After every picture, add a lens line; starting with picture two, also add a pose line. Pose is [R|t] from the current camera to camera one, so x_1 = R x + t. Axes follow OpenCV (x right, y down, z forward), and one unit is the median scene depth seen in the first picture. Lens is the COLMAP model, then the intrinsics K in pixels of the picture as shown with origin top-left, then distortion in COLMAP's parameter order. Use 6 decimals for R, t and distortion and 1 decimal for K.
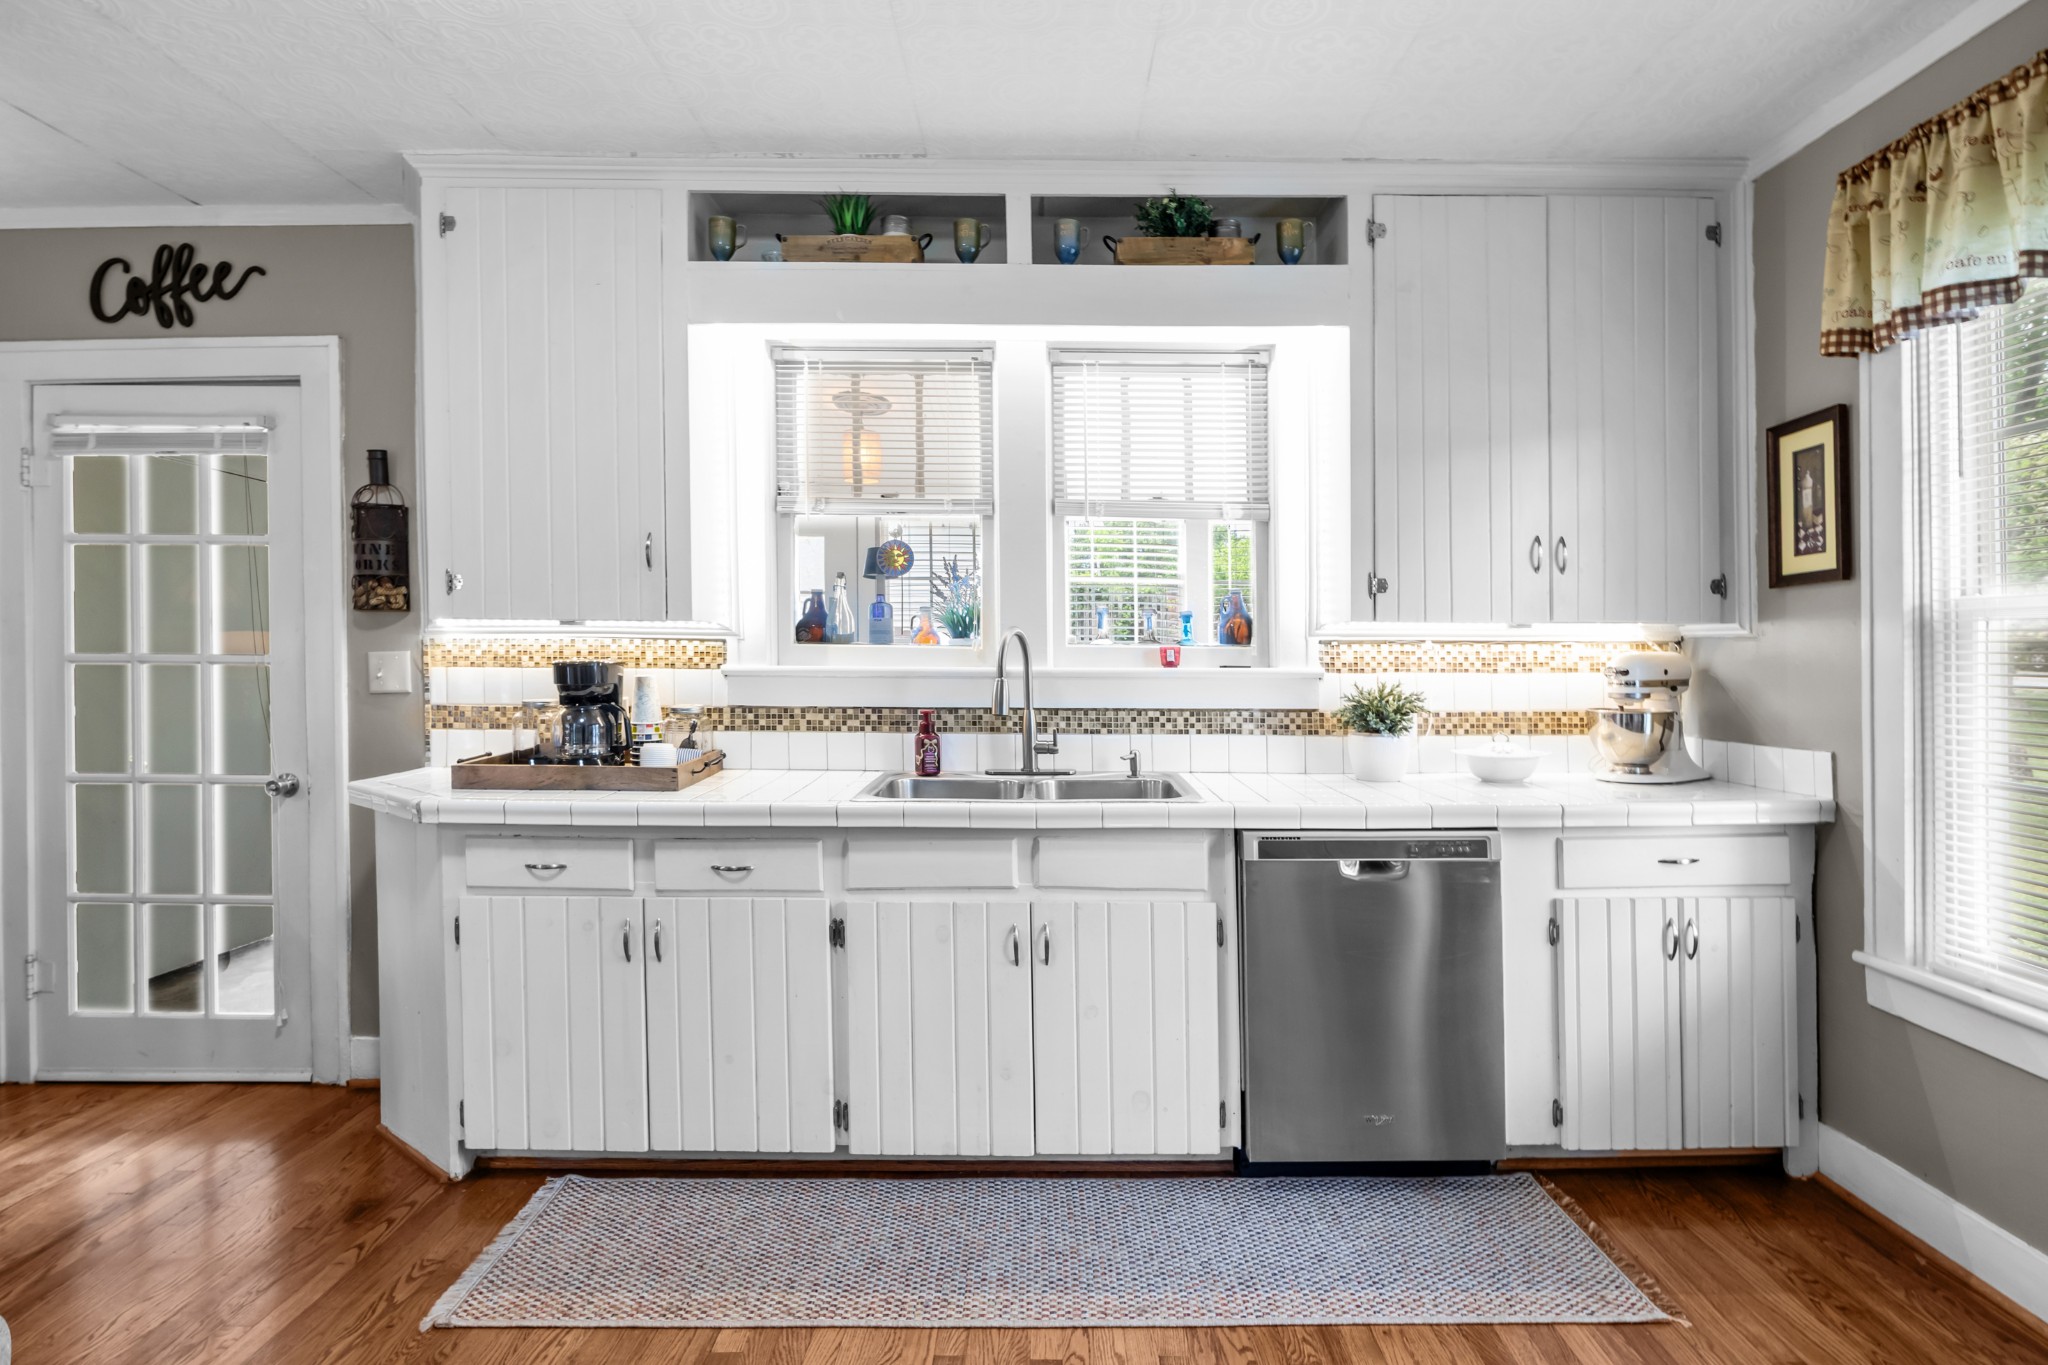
lens RADIAL K [[1080.4, 0, 1044.7], [0, 1080.4, 656.4], [0, 0, 1]] dist [-0.014753, 0.001669]
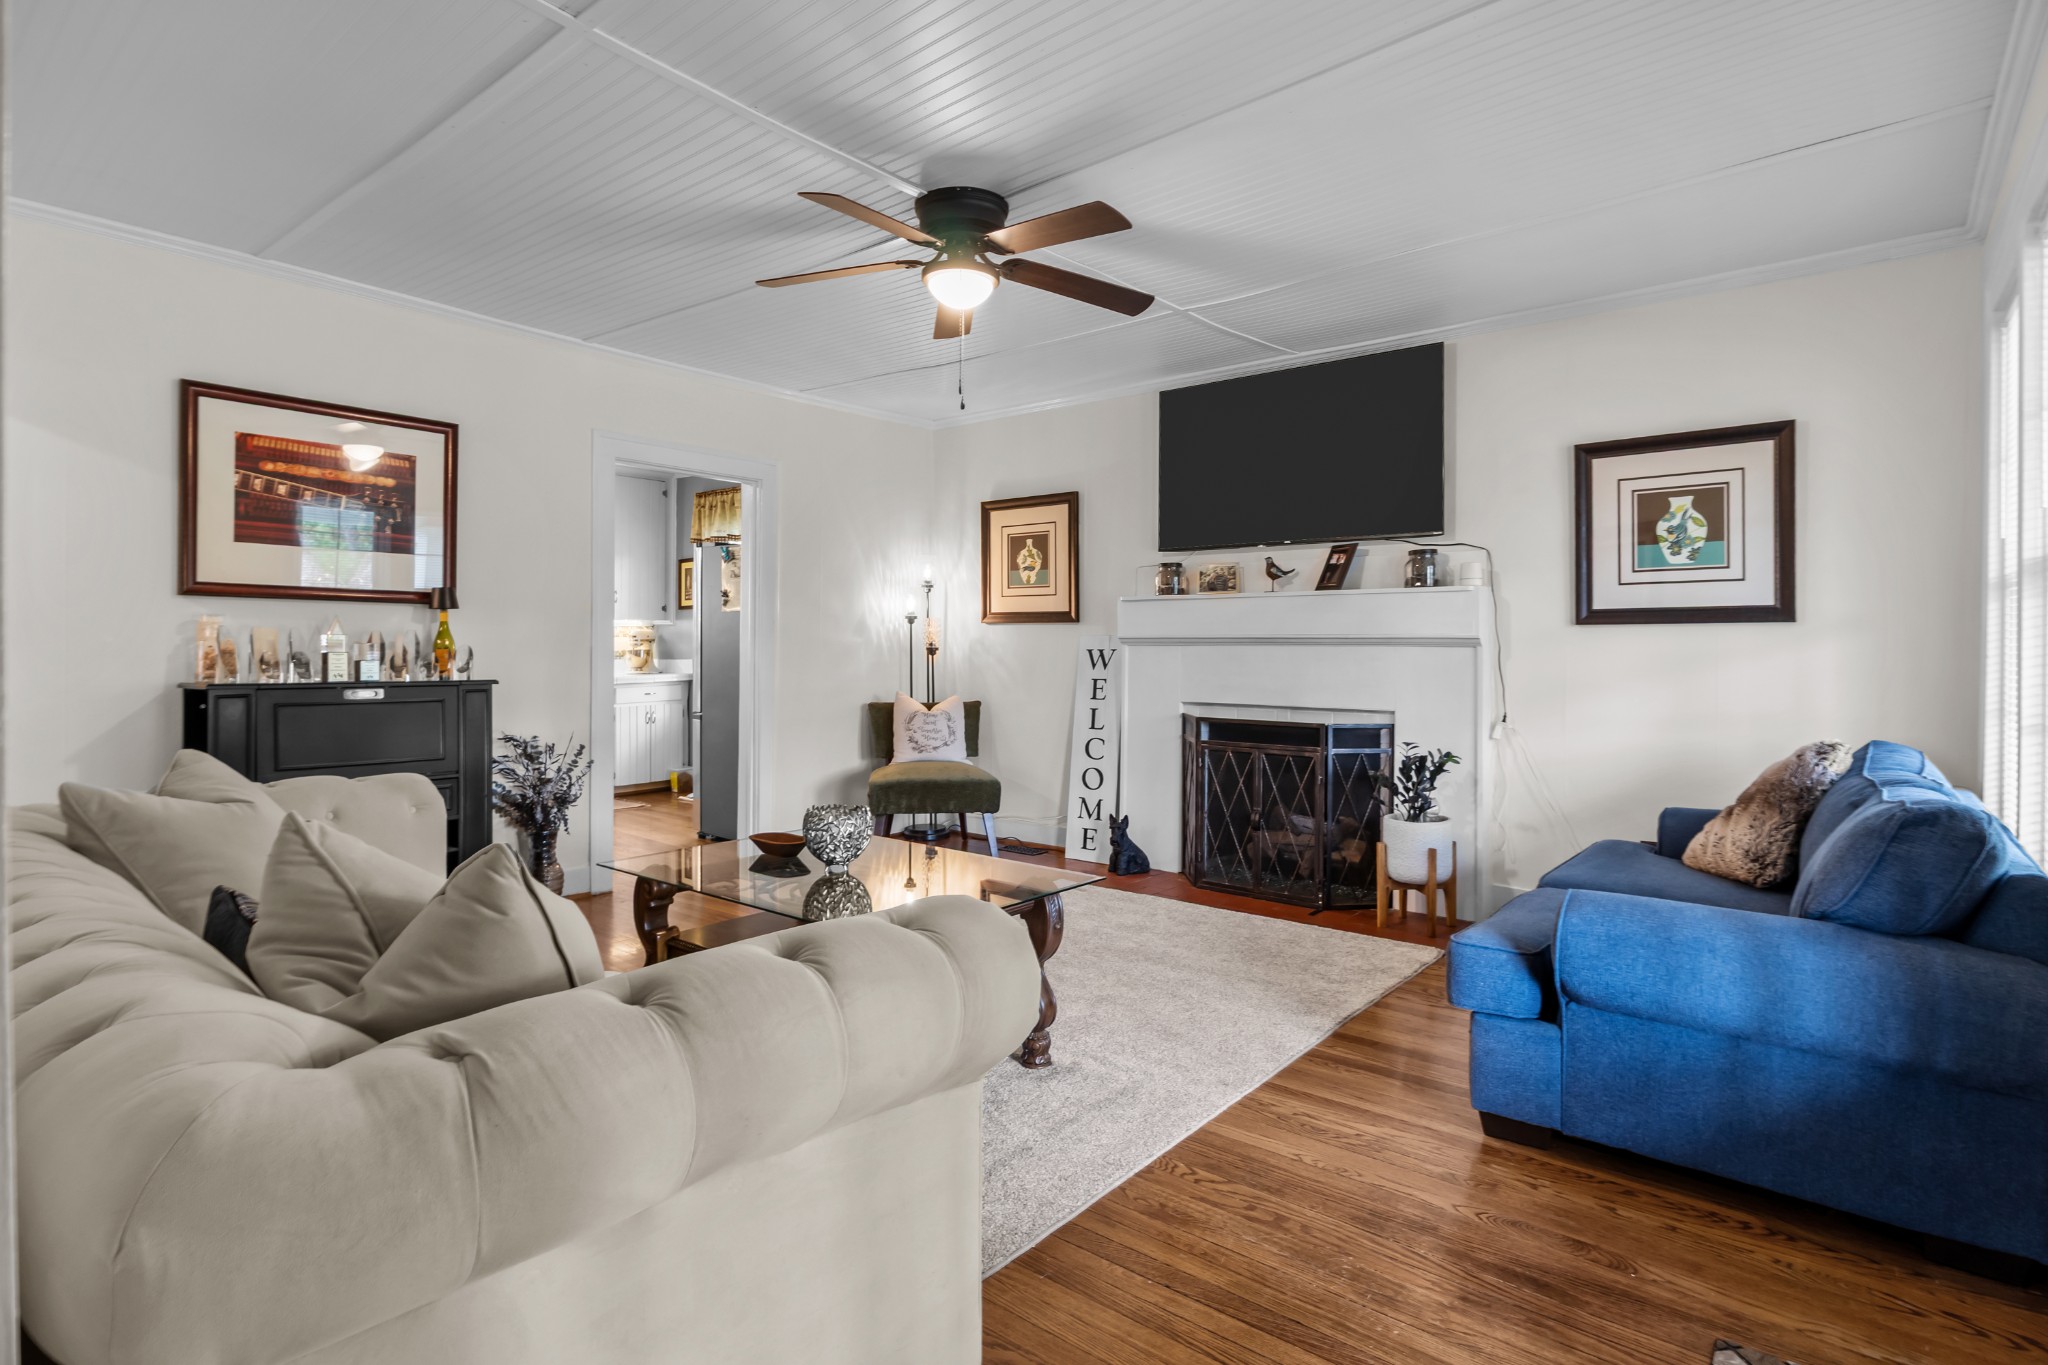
lens RADIAL K [[1028.5, 0, 1067.9], [0, 1028.5, 640.2], [0, 0, 1]] dist [-0.010191, 0.001498]
pose [[0.618523, 0.003358, 0.785760, -0.952772], [-0.002880, 0.999994, -0.002006, 0.027525], [-0.785762, -0.001022, 0.618529, -1.701262]]
